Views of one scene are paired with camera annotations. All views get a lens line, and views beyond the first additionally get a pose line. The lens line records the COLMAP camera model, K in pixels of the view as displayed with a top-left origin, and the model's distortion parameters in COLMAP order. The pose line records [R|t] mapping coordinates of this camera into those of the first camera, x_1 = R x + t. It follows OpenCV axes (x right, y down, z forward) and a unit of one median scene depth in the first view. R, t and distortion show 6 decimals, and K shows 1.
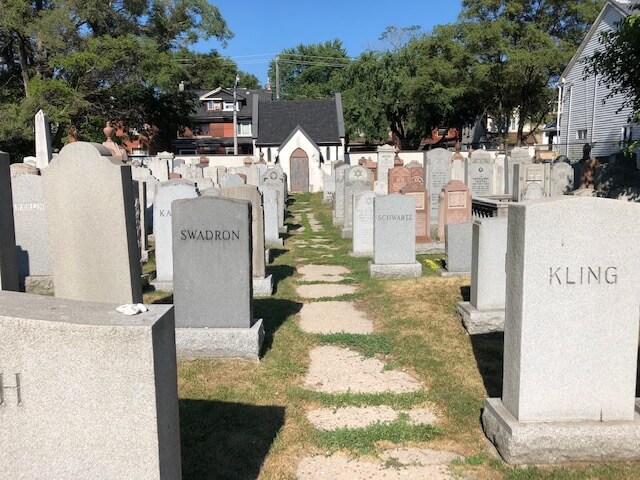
lens RADIAL K [[531.9, 0, 309.2], [0, 531.9, 238.3], [0, 0, 1]] dist [0.016105, 0.003800]
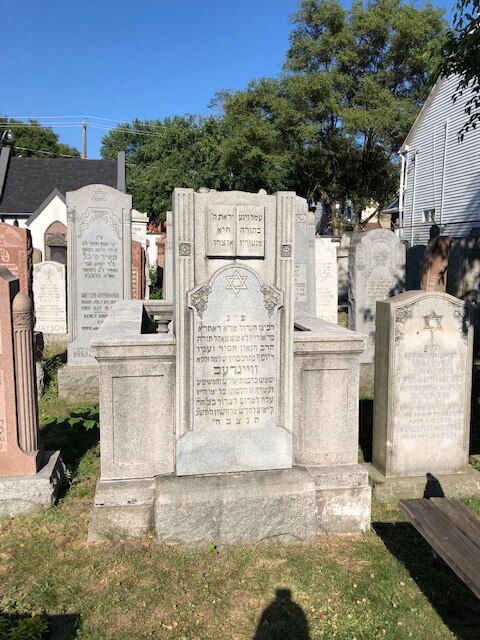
lens RADIAL K [[531.9, 0, 239.6], [0, 531.9, 307.7], [0, 0, 1]] dist [0.016105, 0.003800]
pose [[0.992177, 0.013821, 0.124072, 0.124486], [-0.008731, 0.999101, -0.041477, -0.023181], [-0.124534, 0.040070, 0.991406, 0.236901]]
